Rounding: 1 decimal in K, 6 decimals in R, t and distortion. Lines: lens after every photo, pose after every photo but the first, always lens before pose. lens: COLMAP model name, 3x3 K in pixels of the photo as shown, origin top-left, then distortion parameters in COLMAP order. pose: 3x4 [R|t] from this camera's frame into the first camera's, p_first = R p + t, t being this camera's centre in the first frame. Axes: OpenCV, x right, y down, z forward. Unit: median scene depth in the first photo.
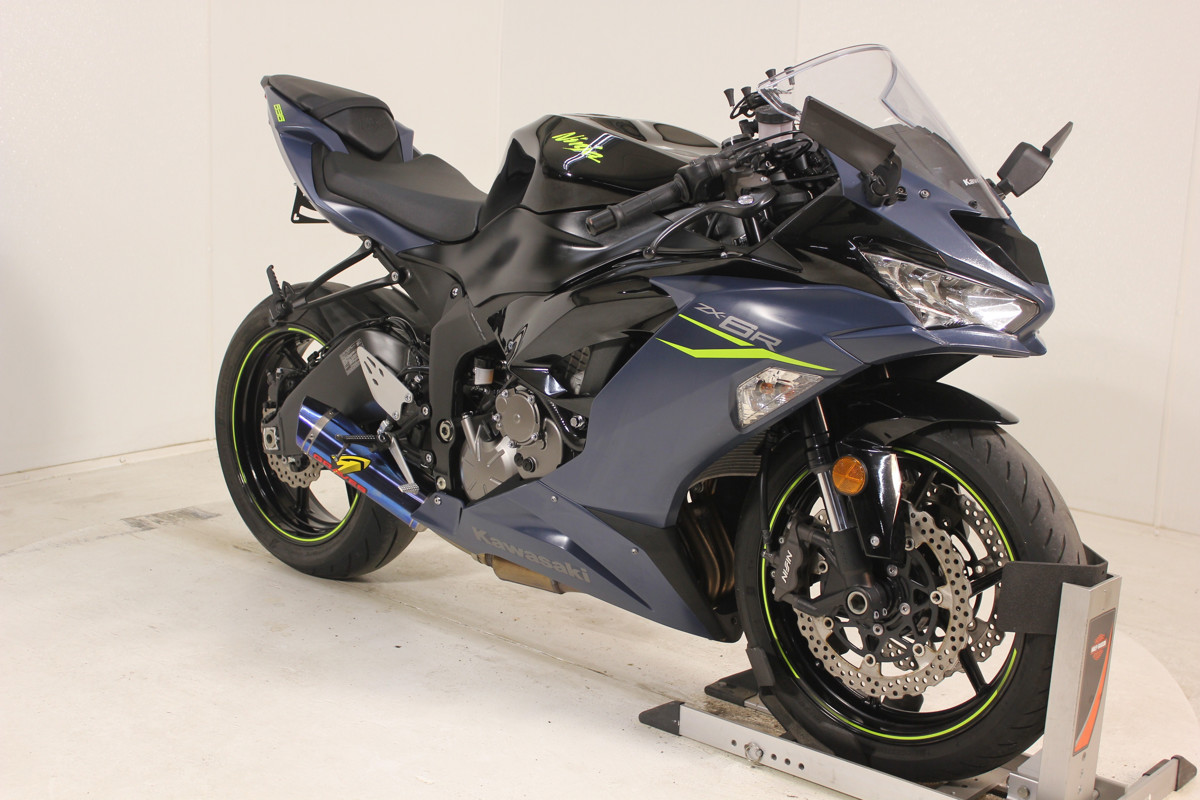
lens RADIAL K [[1586.5, 0, 600.0], [0, 1586.5, 400.0], [0, 0, 1]] dist [-0.054400, -0.028343]
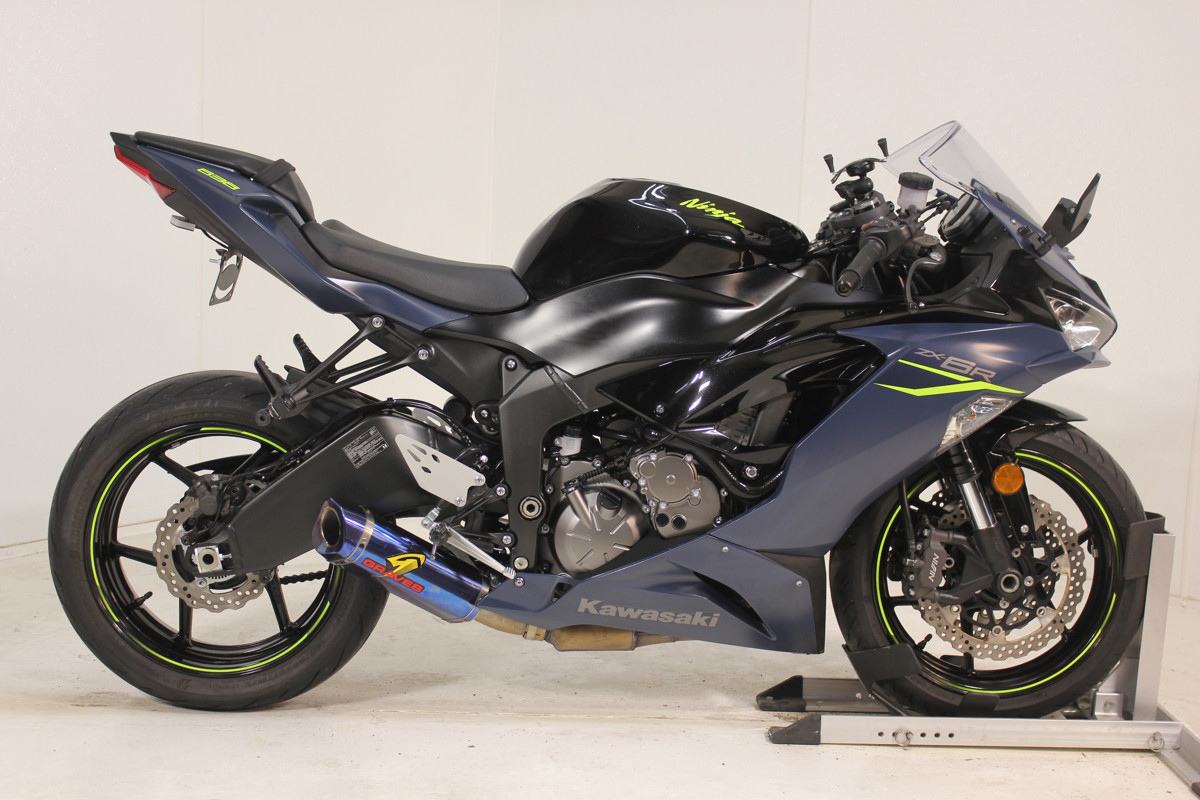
lens RADIAL K [[1712.3, 0, 600.0], [0, 1712.3, 400.0], [0, 0, 1]] dist [-0.057982, 0.135616]
pose [[0.727191, -0.109739, 0.677606, -0.858701], [0.120784, 0.992193, 0.031064, -0.081921], [-0.675725, 0.059254, 0.734768, 0.226060]]
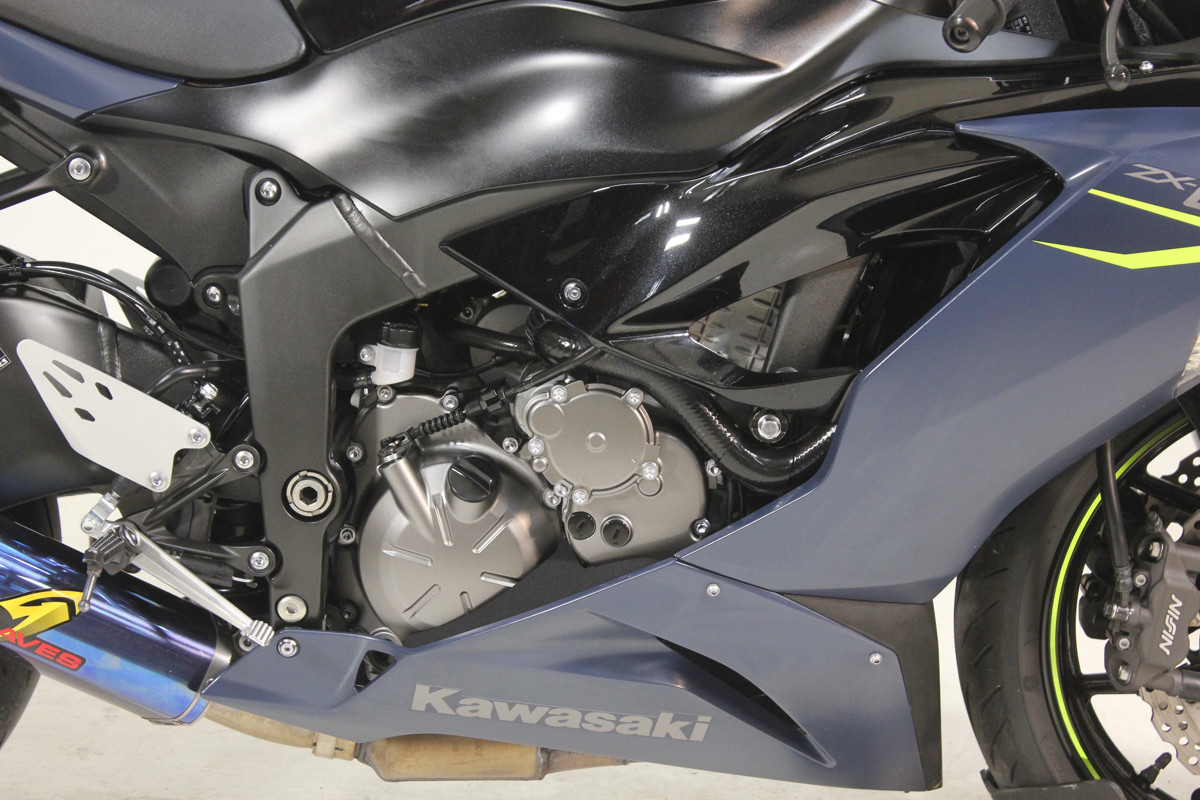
lens RADIAL K [[2735.4, 0, 600.0], [0, 2735.4, 400.0], [0, 0, 1]] dist [0.065241, 0.193714]
pose [[0.763614, -0.160179, 0.625489, -0.587219], [0.118312, 0.987049, 0.108331, -0.093508], [-0.634741, -0.008721, 0.772676, 0.375849]]
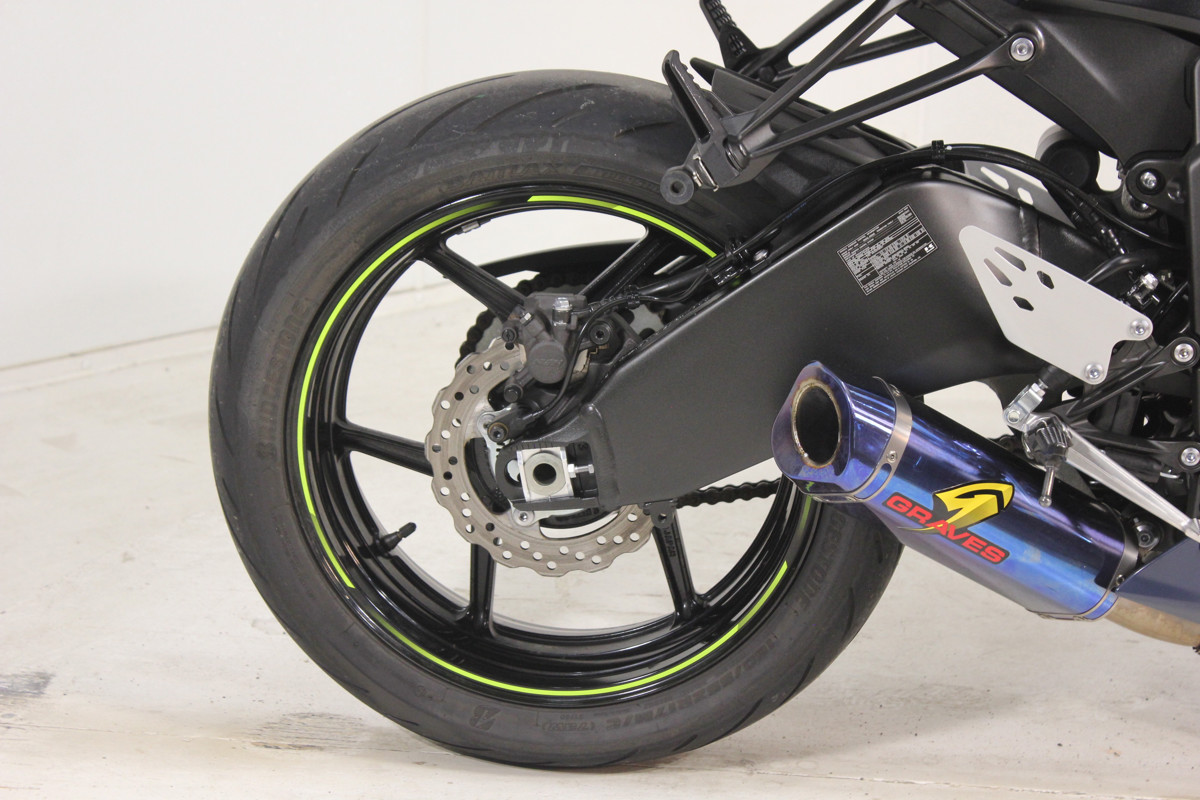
lens RADIAL K [[2735.4, 0, 600.0], [0, 2735.4, 400.0], [0, 0, 1]] dist [0.065241, 0.193714]
pose [[0.806564, -0.178467, 0.563563, -0.757805], [0.109869, 0.981986, 0.153728, -0.129570], [-0.580847, -0.062073, 0.811643, 0.540931]]
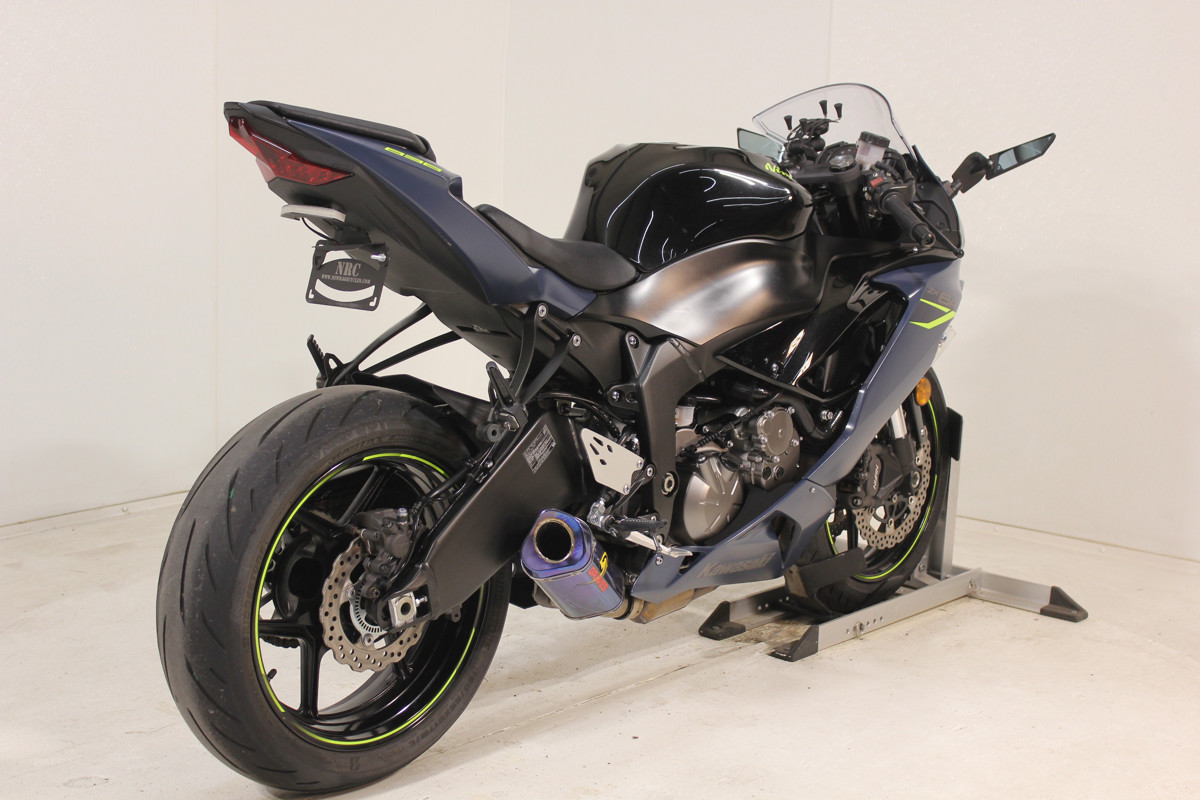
lens RADIAL K [[1712.3, 0, 600.0], [0, 1712.3, 400.0], [0, 0, 1]] dist [-0.057982, 0.135616]
pose [[0.009678, -0.206177, 0.978467, -1.223748], [0.154827, 0.967021, 0.202234, -0.272452], [-0.987894, 0.149536, 0.041281, 1.110567]]
